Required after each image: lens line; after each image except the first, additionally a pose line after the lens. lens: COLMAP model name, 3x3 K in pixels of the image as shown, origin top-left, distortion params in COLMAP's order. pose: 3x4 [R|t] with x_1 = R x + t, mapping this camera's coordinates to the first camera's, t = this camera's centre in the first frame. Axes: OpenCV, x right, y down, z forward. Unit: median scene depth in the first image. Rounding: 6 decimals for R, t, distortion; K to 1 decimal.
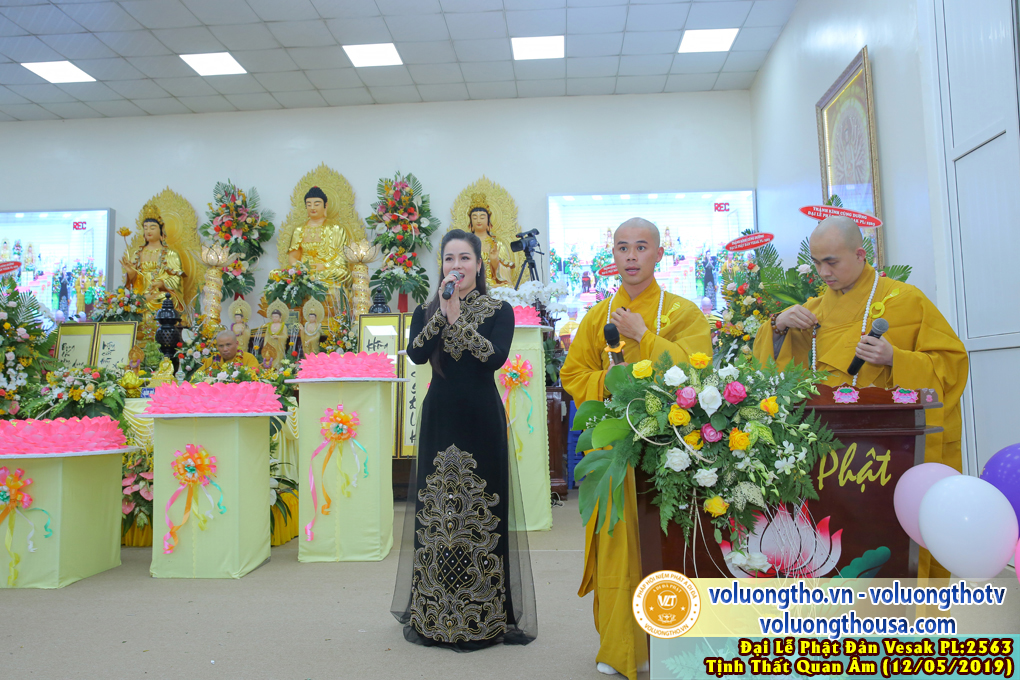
lens RADIAL K [[851.0, 0, 510.0], [0, 851.0, 340.0], [0, 0, 1]] dist [-0.037621, 0.007173]
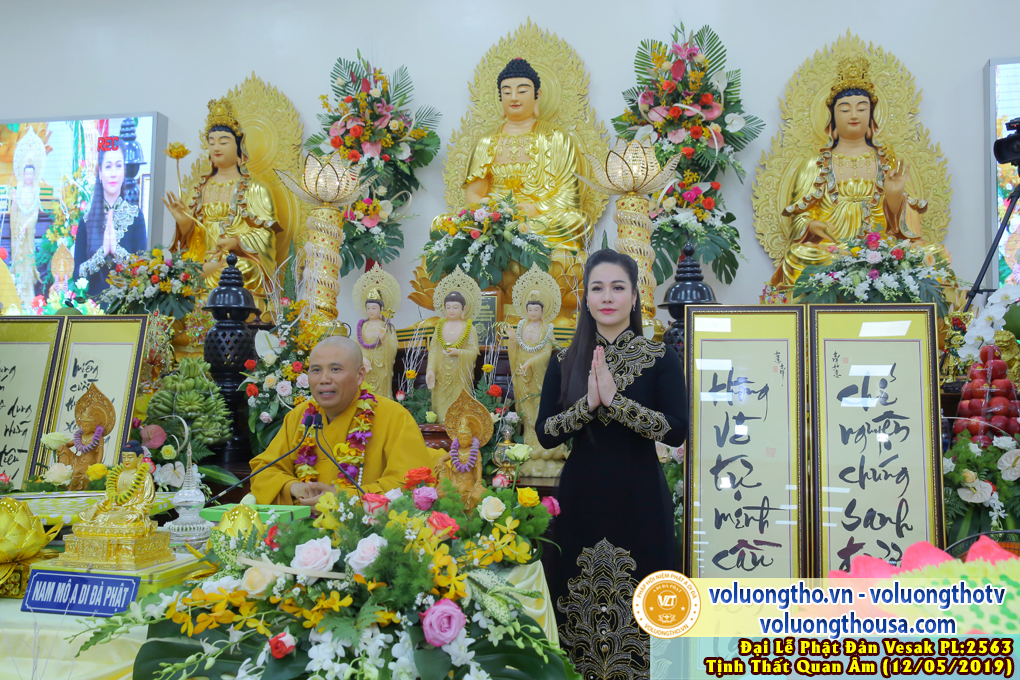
lens RADIAL K [[875.4, 0, 510.0], [0, 875.4, 340.0], [0, 0, 1]] dist [-0.011279, -0.002139]
pose [[0.988796, 0.019865, -0.147948, -0.152728], [-0.017901, 0.999733, 0.014591, -0.014967], [0.148198, -0.011779, 0.988888, 0.468005]]
